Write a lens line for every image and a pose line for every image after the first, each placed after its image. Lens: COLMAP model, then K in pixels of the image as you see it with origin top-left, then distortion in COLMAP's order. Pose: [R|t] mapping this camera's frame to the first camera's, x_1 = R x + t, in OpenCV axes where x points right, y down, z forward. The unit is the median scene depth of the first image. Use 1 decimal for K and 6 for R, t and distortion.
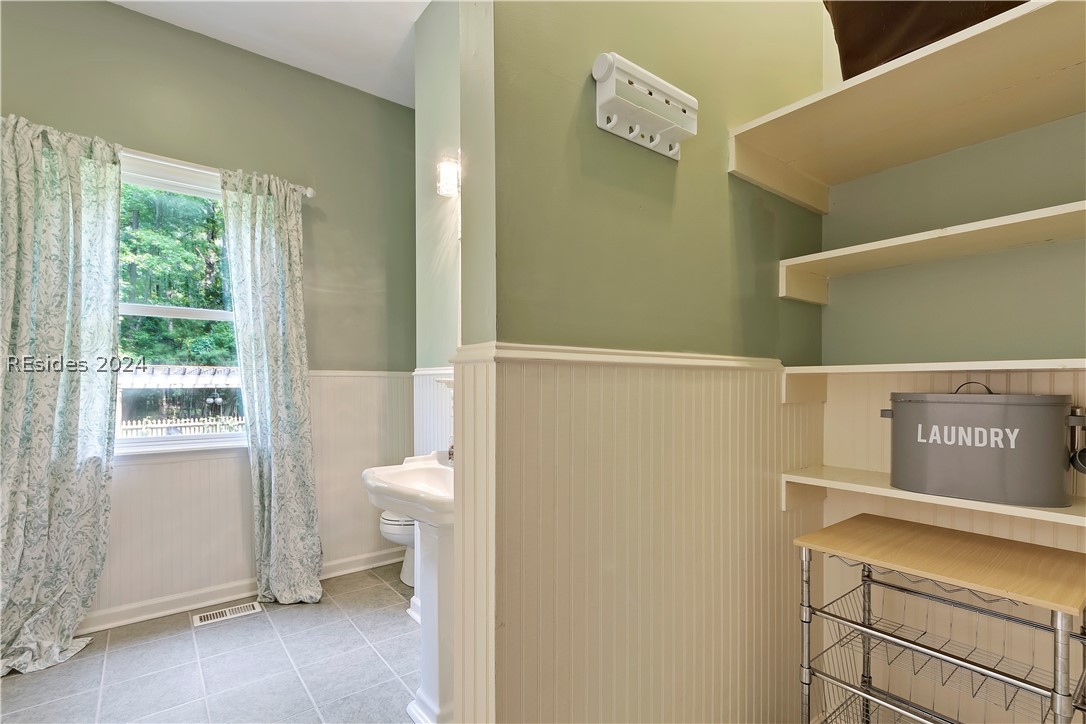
lens RADIAL K [[512.3, 0, 545.8], [0, 512.3, 385.8], [0, 0, 1]] dist [0.003723, 0.000819]
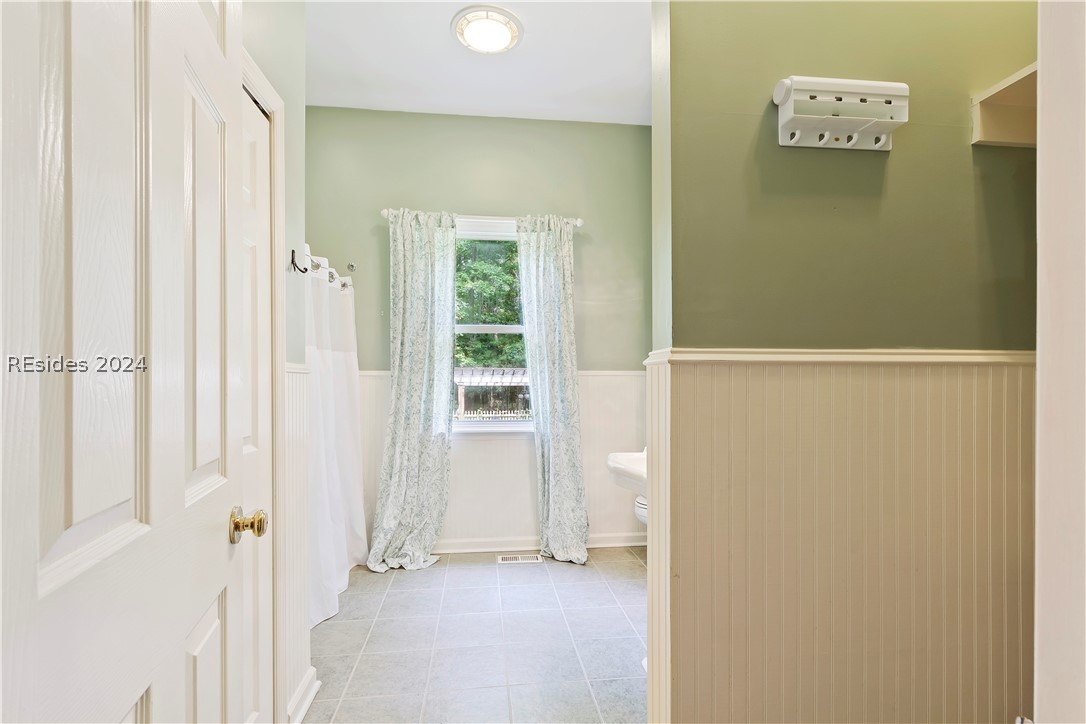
lens RADIAL K [[512.3, 0, 545.8], [0, 512.3, 385.8], [0, 0, 1]] dist [0.003723, 0.000819]
pose [[0.860159, 0.003950, -0.510011, 0.097291], [-0.002755, 0.999991, 0.003099, 0.001410], [0.510019, -0.001261, 0.860162, -0.080828]]
